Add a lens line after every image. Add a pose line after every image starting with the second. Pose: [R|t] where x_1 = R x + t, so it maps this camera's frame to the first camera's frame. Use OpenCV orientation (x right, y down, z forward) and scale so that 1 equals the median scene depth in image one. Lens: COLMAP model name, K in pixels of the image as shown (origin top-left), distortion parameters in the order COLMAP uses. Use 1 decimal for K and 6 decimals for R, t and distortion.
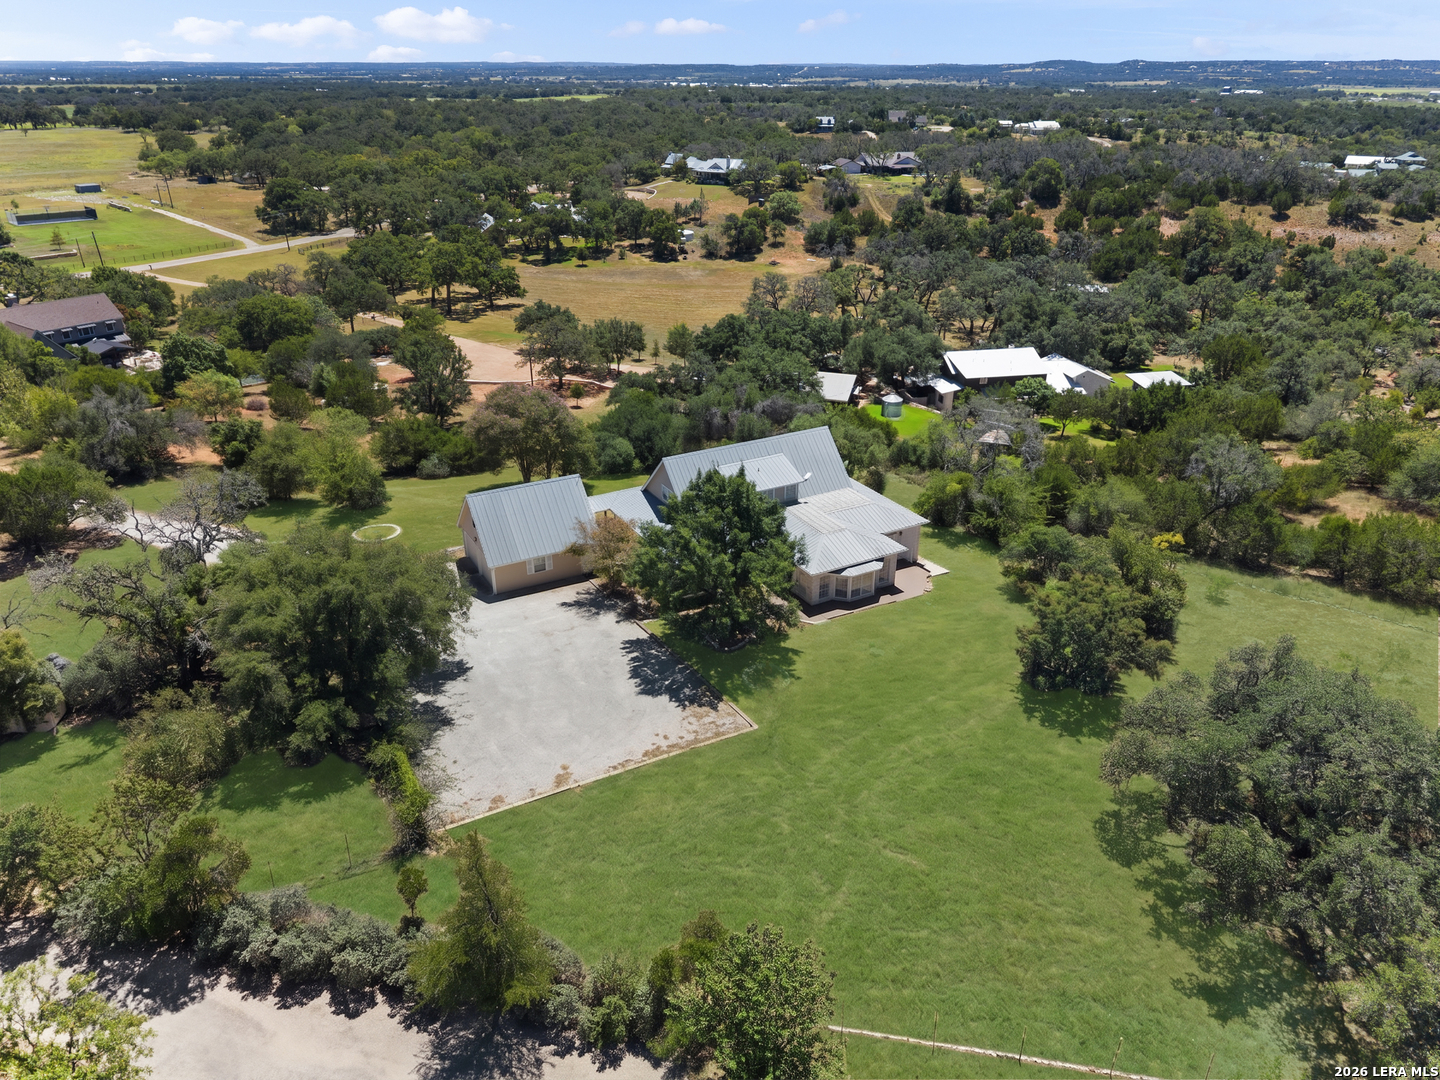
lens RADIAL K [[992.2, 0, 721.1], [0, 992.2, 542.8], [0, 0, 1]] dist [0.010397, -0.006504]
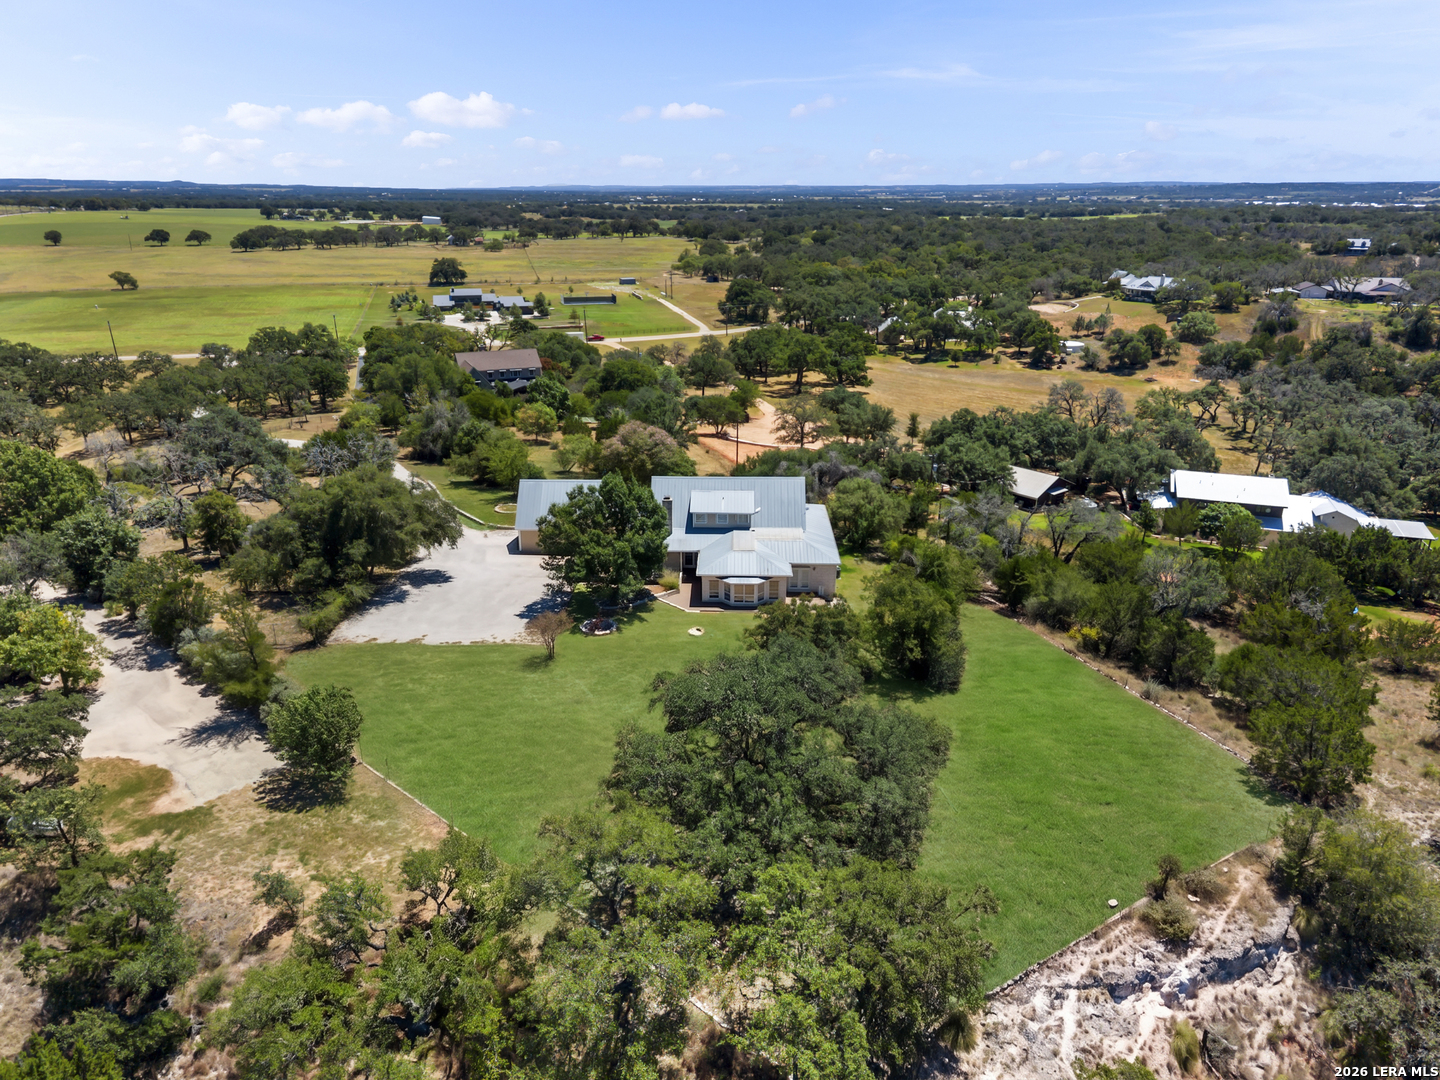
lens RADIAL K [[992.2, 0, 724.1], [0, 992.2, 544.7], [0, 0, 1]] dist [0.010397, -0.006504]
pose [[0.856227, 0.169408, -0.488032, 0.170762], [-0.217783, 0.975021, -0.043635, 0.009637], [0.468450, 0.143646, 0.871734, -0.024985]]
